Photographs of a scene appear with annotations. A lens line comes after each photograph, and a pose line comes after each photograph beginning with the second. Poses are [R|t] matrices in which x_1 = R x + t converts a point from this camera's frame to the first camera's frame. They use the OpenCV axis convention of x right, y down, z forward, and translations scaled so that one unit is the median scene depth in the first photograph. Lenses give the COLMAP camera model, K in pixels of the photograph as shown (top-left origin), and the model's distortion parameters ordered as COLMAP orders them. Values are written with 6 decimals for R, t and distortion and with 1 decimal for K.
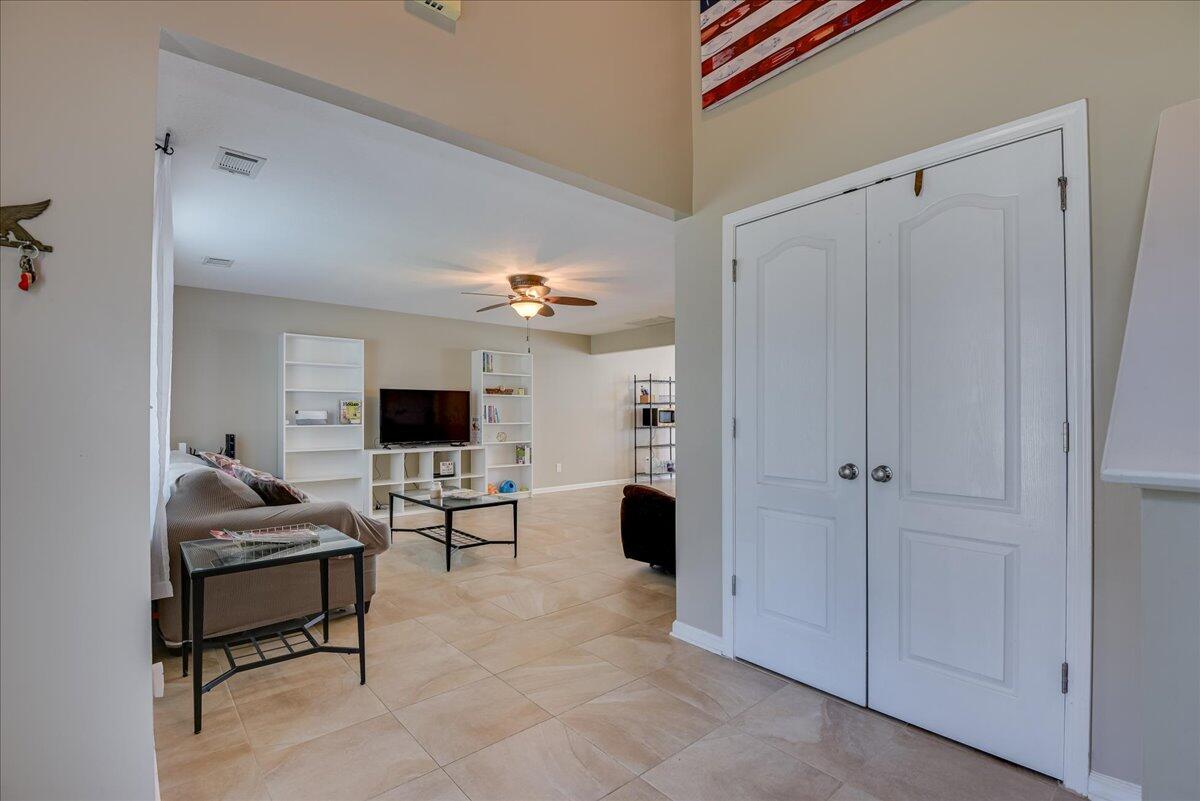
lens RADIAL K [[551.8, 0, 608.5], [0, 551.8, 406.6], [0, 0, 1]] dist [-0.002786, -0.011035]
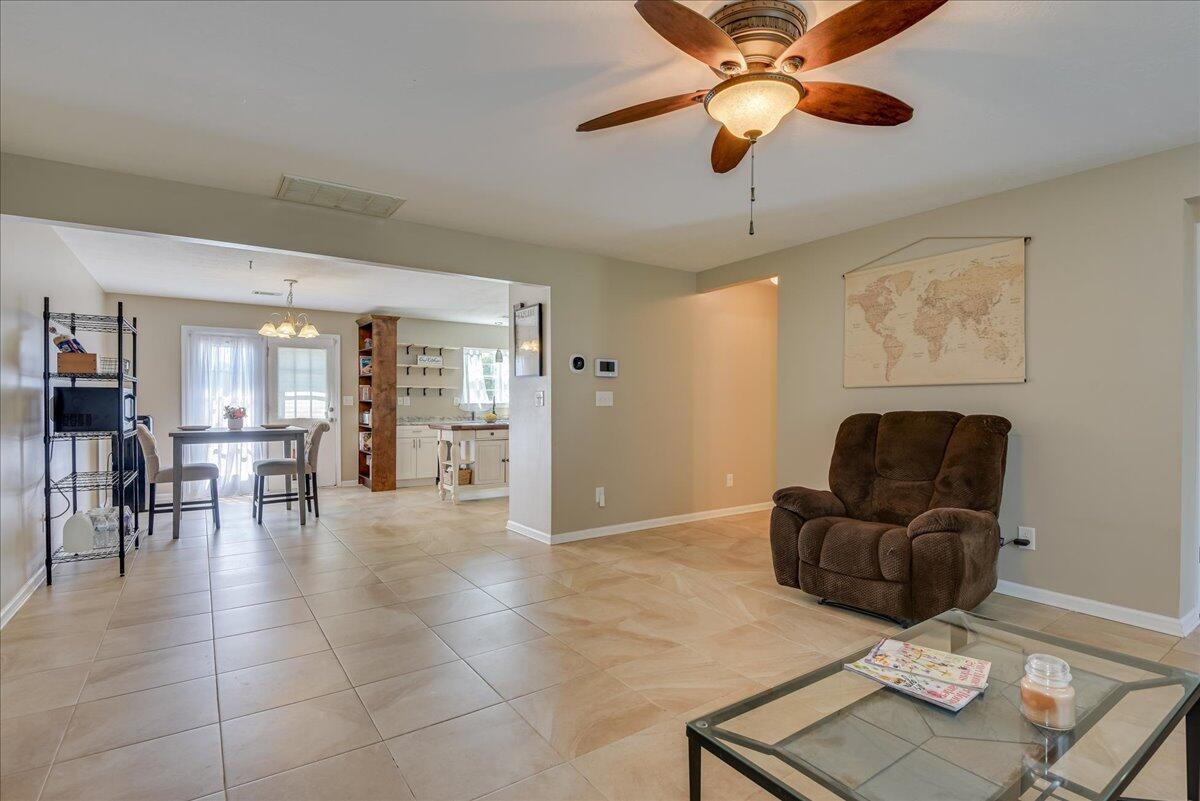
lens RADIAL K [[576.6, 0, 613.8], [0, 576.6, 403.5], [0, 0, 1]] dist [0.004277, -0.008073]
pose [[0.100171, 0.001317, 0.994969, -0.438364], [-0.014526, 0.999894, 0.000139, 0.012871], [-0.994864, -0.014467, 0.100180, 0.854306]]
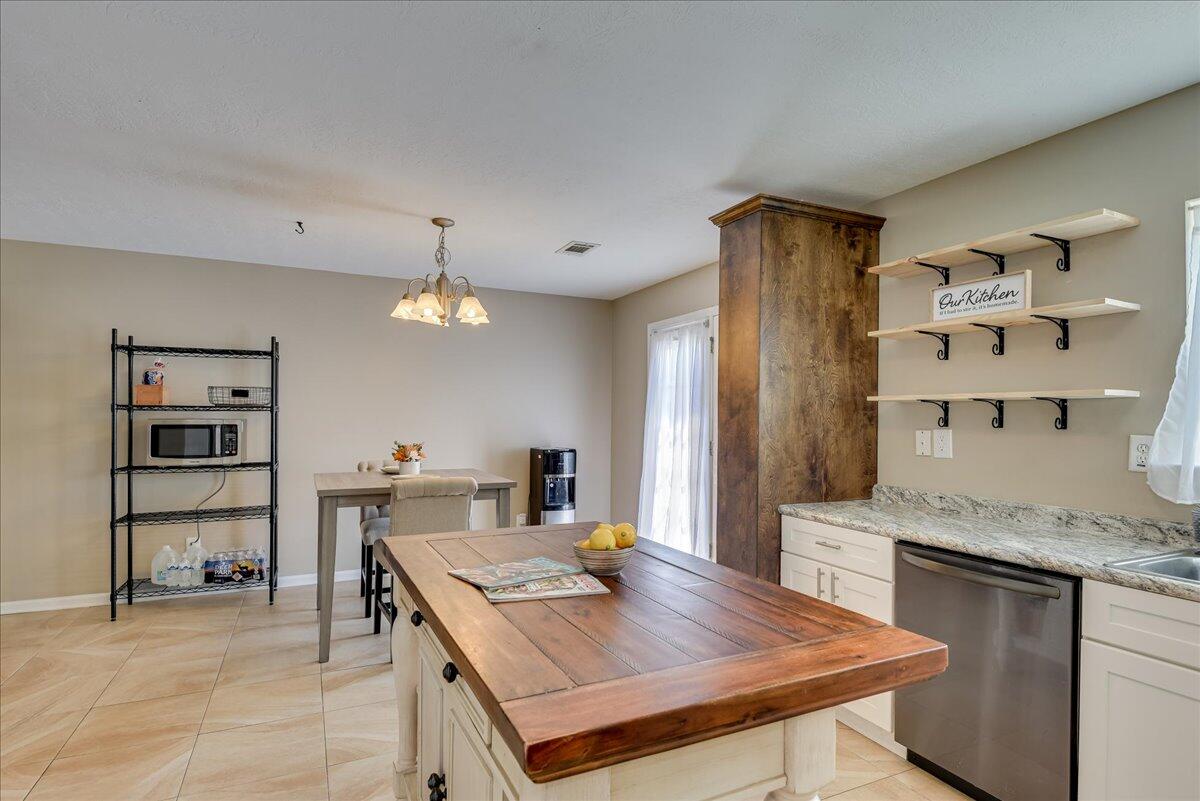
lens RADIAL K [[627.2, 0, 590.6], [0, 627.2, 418.2], [0, 0, 1]] dist [0.012792, -0.008846]
pose [[0.960407, 0.009522, -0.278436, 0.730205], [-0.005288, 0.999859, 0.015953, -0.009992], [0.278549, -0.013849, 0.960322, 0.962705]]
